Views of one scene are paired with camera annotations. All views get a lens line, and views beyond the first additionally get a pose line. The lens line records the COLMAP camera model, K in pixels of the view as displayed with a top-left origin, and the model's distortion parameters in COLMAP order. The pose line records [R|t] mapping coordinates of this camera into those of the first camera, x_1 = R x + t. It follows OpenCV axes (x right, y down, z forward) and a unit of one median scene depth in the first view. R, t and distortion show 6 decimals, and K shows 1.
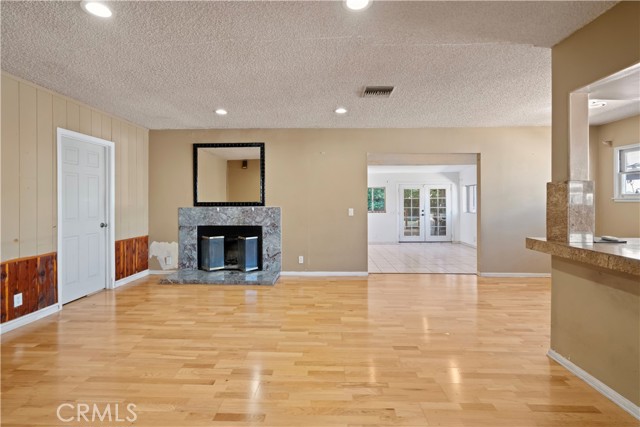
lens RADIAL K [[291.6, 0, 318.3], [0, 291.6, 201.1], [0, 0, 1]] dist [0.001769, 0.000866]
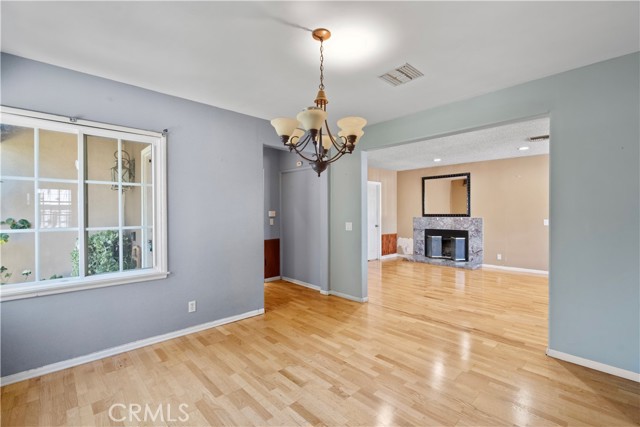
lens RADIAL K [[291.6, 0, 319.3], [0, 291.6, 214.5], [0, 0, 1]] dist [0.001769, 0.000866]
pose [[0.719106, 0.002252, -0.694897, 0.279453], [0.002688, 0.999978, 0.006022, -0.005539], [0.694895, -0.006199, 0.719084, -0.545991]]
